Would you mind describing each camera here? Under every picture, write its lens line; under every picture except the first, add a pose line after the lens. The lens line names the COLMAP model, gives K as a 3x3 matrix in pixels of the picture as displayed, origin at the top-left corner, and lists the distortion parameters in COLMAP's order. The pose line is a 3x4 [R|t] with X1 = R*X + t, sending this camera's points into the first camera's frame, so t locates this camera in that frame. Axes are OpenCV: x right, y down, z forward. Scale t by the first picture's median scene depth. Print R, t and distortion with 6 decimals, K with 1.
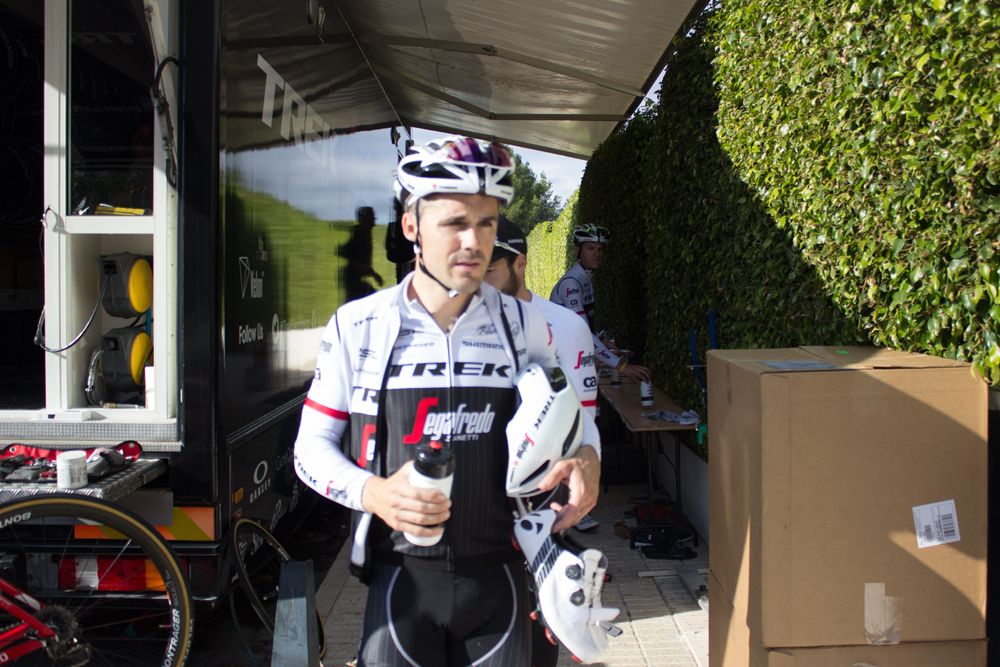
lens RADIAL K [[984.5, 0, 502.6], [0, 984.5, 327.7], [0, 0, 1]] dist [-0.074164, 0.000000]
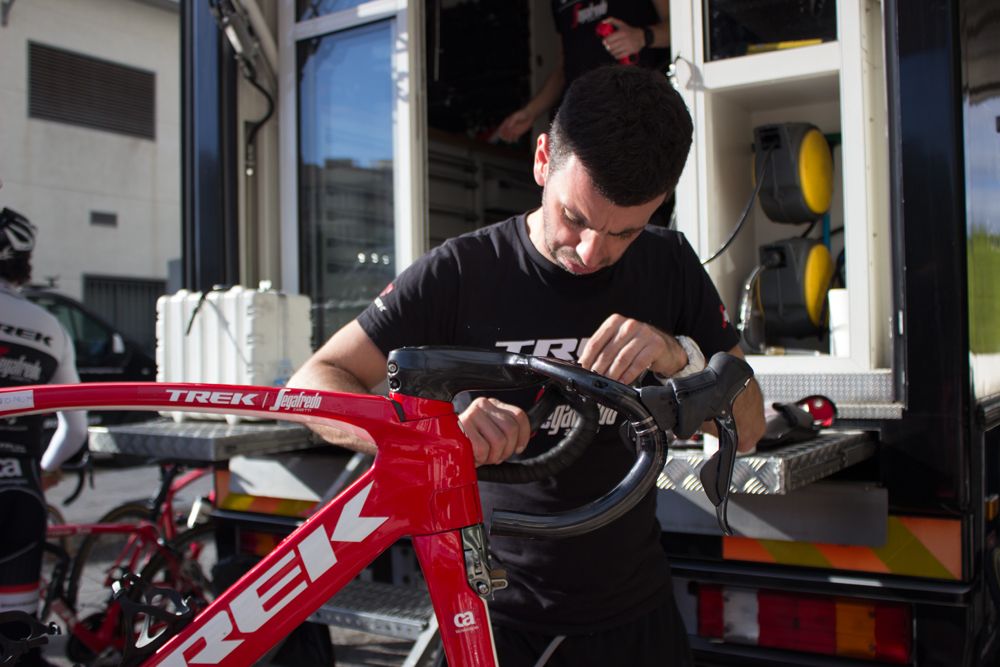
lens RADIAL K [[1060.5, 0, 501.9], [0, 1060.5, 328.9], [0, 0, 1]] dist [-0.043241, 0.000000]
pose [[0.826991, -0.029701, -0.561431, -0.162087], [0.008759, 0.999163, -0.039955, 0.090337], [0.562147, 0.028125, 0.826559, 0.325718]]
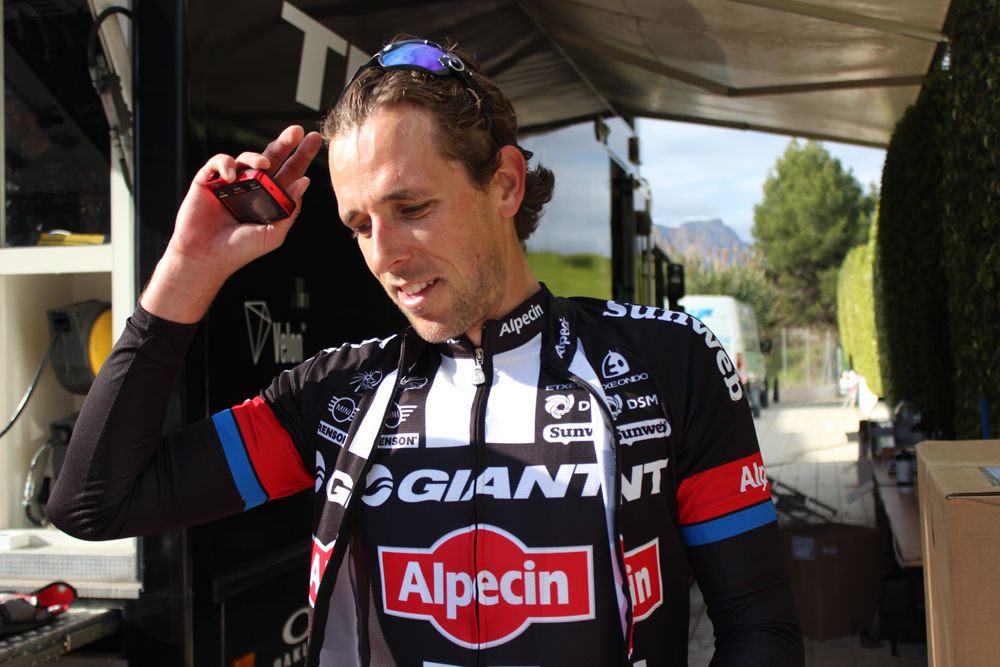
lens RADIAL K [[1335.5, 0, 498.1], [0, 1335.5, 341.3], [0, 0, 1]] dist [-0.036786, 0.000000]
pose [[0.972599, -0.026010, -0.231028, 0.110108], [0.015689, 0.998800, -0.046401, -0.000715], [0.231958, 0.041505, 0.971840, 0.165681]]
